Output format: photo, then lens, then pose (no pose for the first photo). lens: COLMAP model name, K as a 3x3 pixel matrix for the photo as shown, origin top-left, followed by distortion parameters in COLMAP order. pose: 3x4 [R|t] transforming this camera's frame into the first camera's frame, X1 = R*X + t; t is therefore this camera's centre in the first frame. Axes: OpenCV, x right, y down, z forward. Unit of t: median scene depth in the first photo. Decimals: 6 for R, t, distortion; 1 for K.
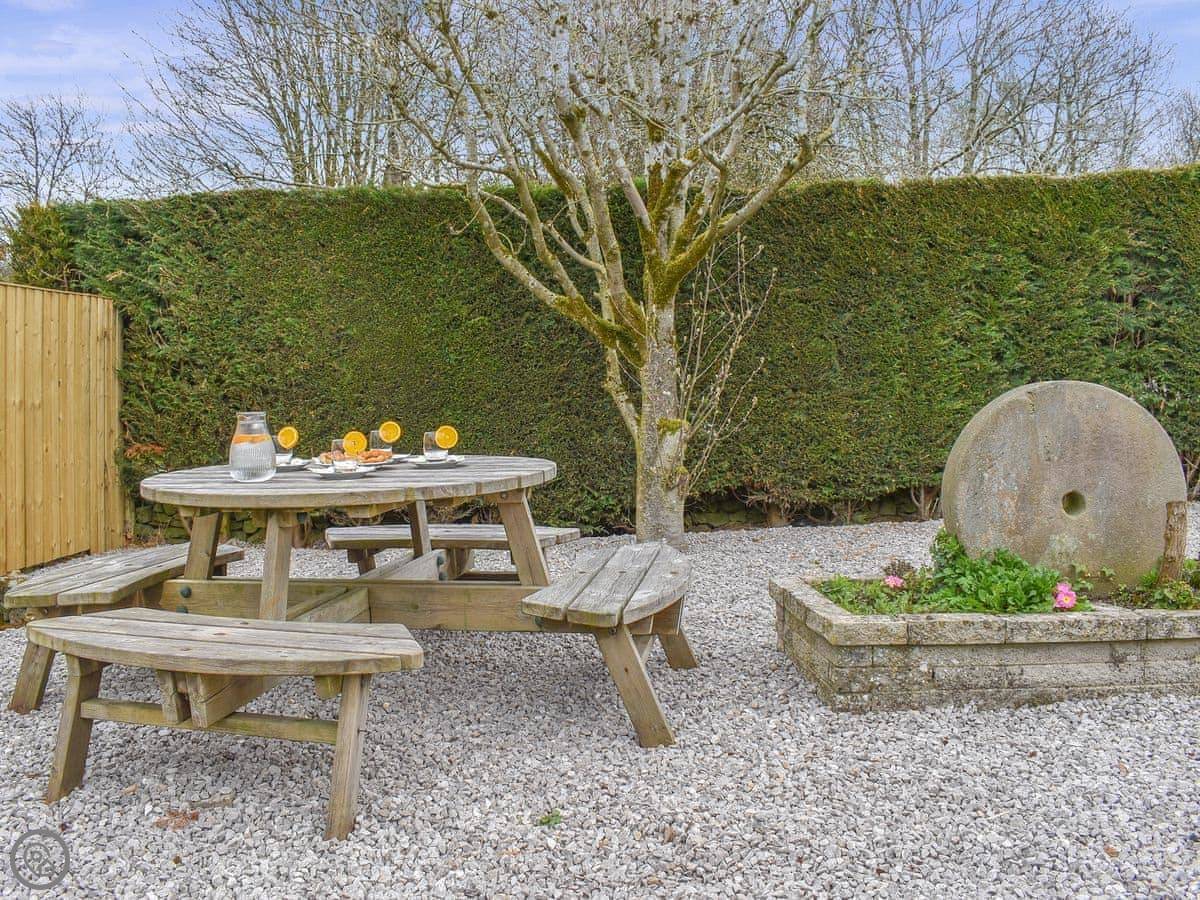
lens RADIAL K [[1098.6, 0, 600.0], [0, 1098.6, 450.0], [0, 0, 1]] dist [-0.101789, 0.010681]
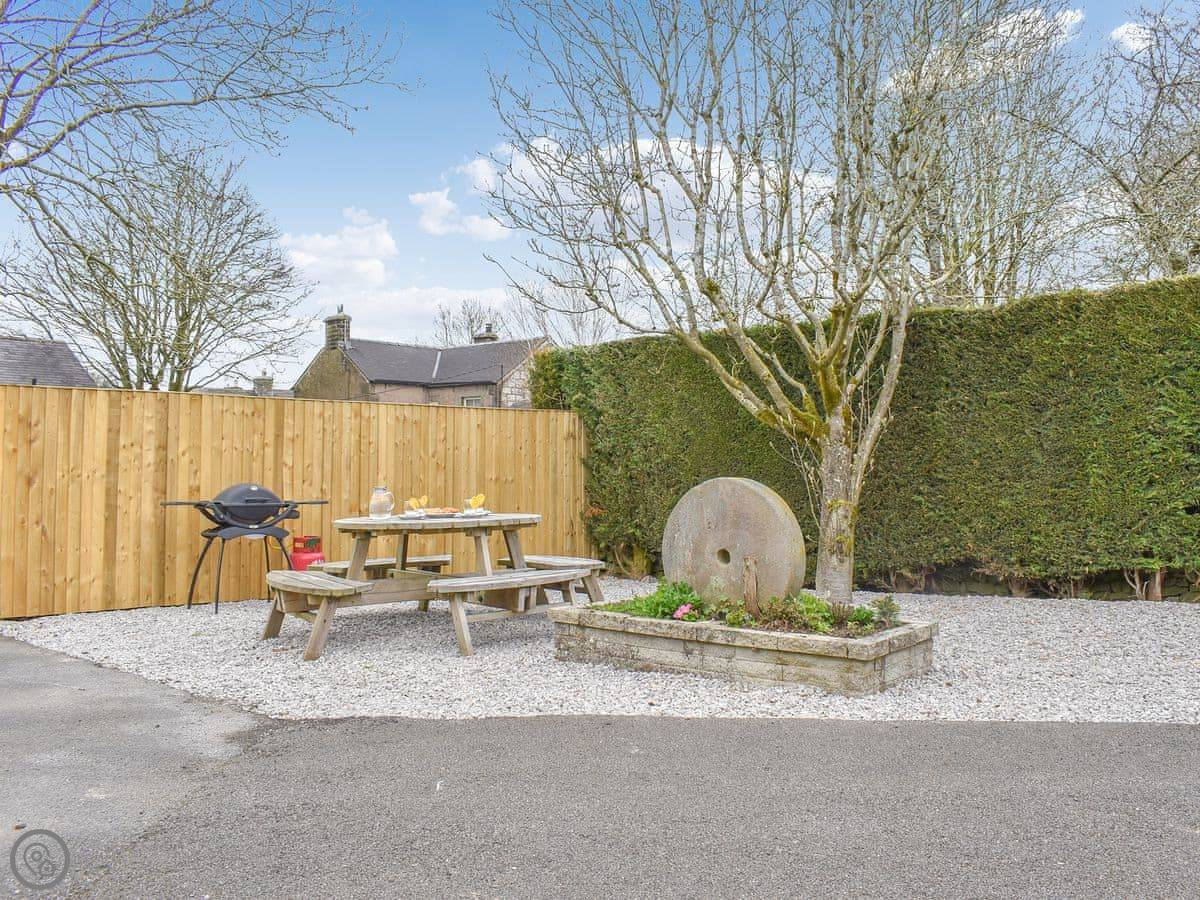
lens RADIAL K [[1098.6, 0, 600.0], [0, 1098.6, 450.0], [0, 0, 1]] dist [-0.101789, 0.010681]
pose [[0.745747, -0.001938, -0.666226, 0.629031], [-0.044301, 0.997638, -0.052491, -0.006059], [0.664754, 0.068659, 0.743900, -0.140252]]
